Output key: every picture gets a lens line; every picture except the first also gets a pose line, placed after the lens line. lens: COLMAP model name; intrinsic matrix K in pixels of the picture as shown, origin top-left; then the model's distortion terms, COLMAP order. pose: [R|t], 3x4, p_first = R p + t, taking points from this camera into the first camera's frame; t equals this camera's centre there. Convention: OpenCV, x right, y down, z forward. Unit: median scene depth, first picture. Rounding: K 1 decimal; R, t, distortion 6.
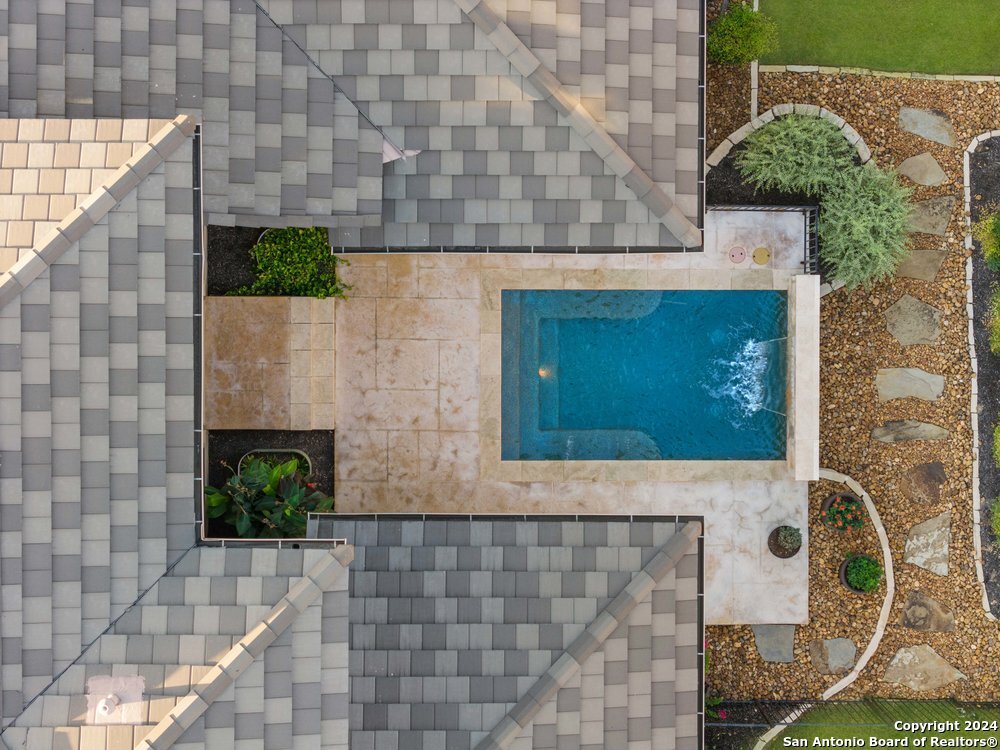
lens RADIAL K [[1982.8, 0, 501.2], [0, 1982.8, 374.7], [0, 0, 1]] dist [-0.075491, 0.000000]
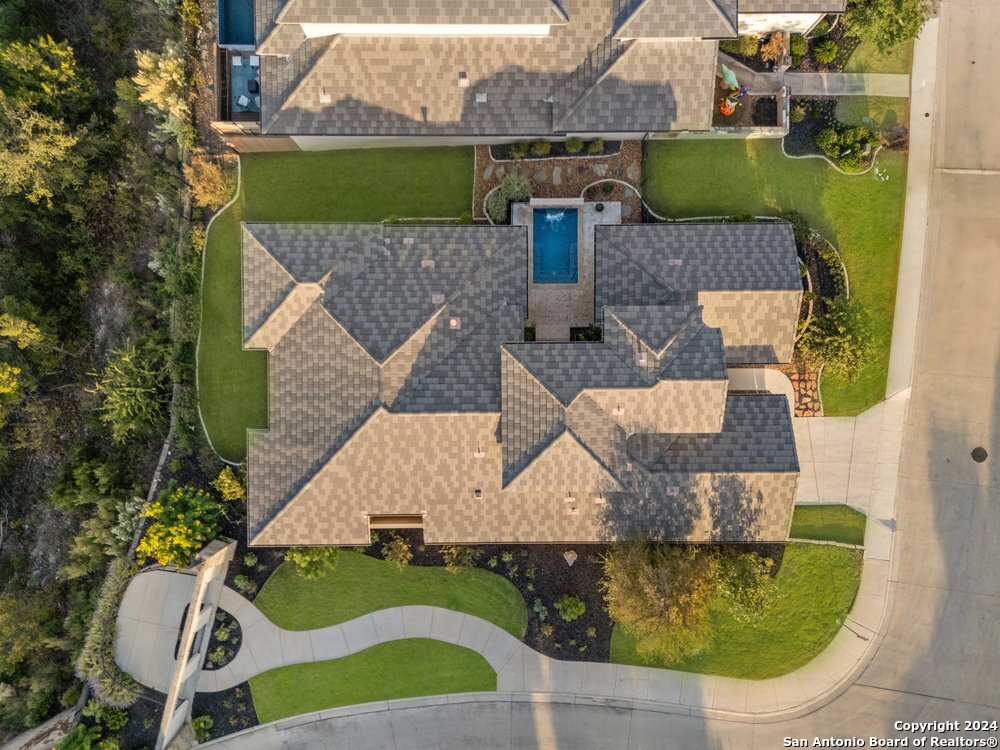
lens RADIAL K [[715.5, 0, 500.7], [0, 715.5, 343.2], [0, 0, 1]] dist [0.065157, -0.040234]
pose [[-0.005032, -0.999985, 0.001985, -0.120145], [0.999420, -0.005096, -0.033672, -0.060673], [0.033682, 0.001815, 0.999431, -0.391836]]
